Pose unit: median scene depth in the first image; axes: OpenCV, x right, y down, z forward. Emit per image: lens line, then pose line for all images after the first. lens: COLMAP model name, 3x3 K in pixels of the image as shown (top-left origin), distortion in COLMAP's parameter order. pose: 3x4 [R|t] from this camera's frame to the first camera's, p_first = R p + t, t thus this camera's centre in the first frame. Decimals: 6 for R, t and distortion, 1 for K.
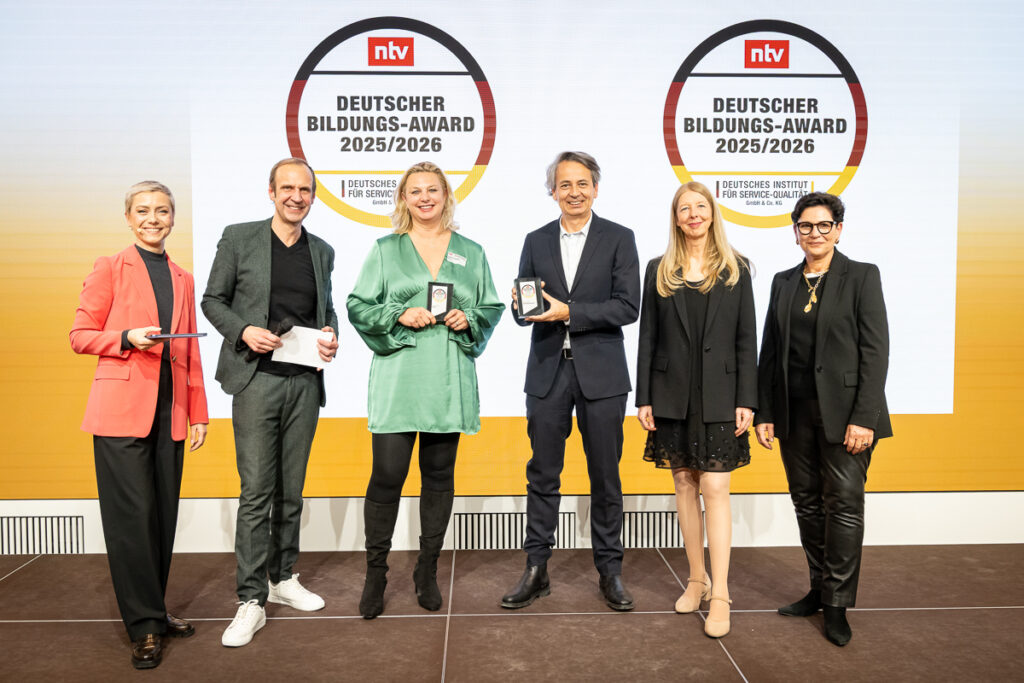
lens RADIAL K [[963.0, 0, 382.1], [0, 963.0, 341.4], [0, 0, 1]] dist [0.020402, -0.011349]
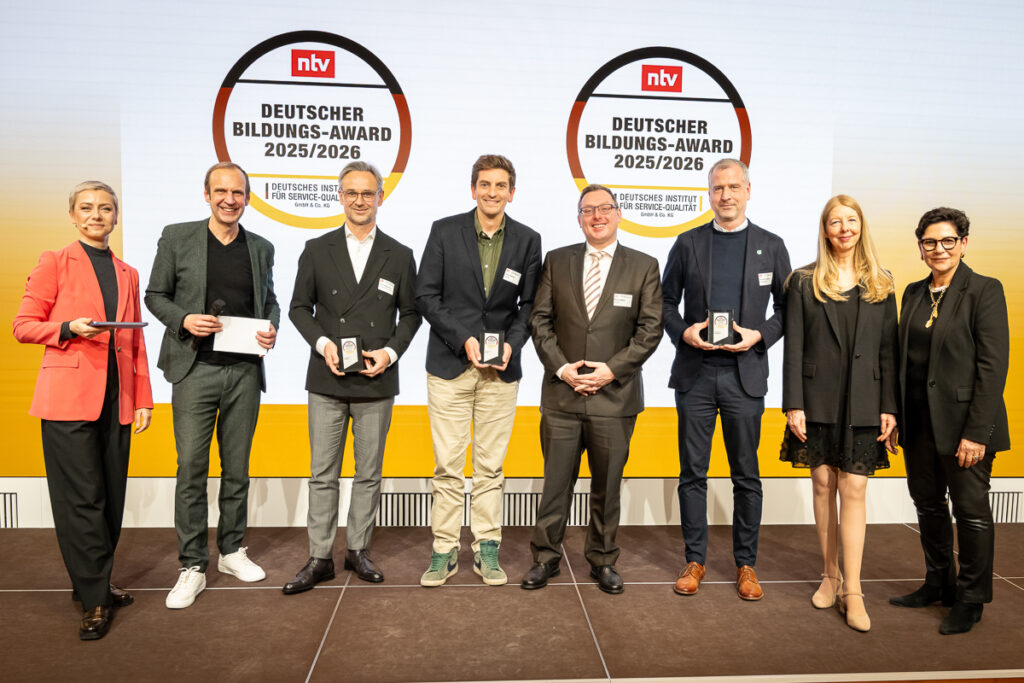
lens RADIAL K [[868.3, 0, 560.1], [0, 868.3, 353.6], [0, 0, 1]] dist [0.000491, 0.020610]
pose [[0.998885, 0.018974, 0.043230, 0.246371], [-0.019796, 0.999630, 0.018677, -0.001489], [-0.042860, -0.019512, 0.998891, 0.014441]]
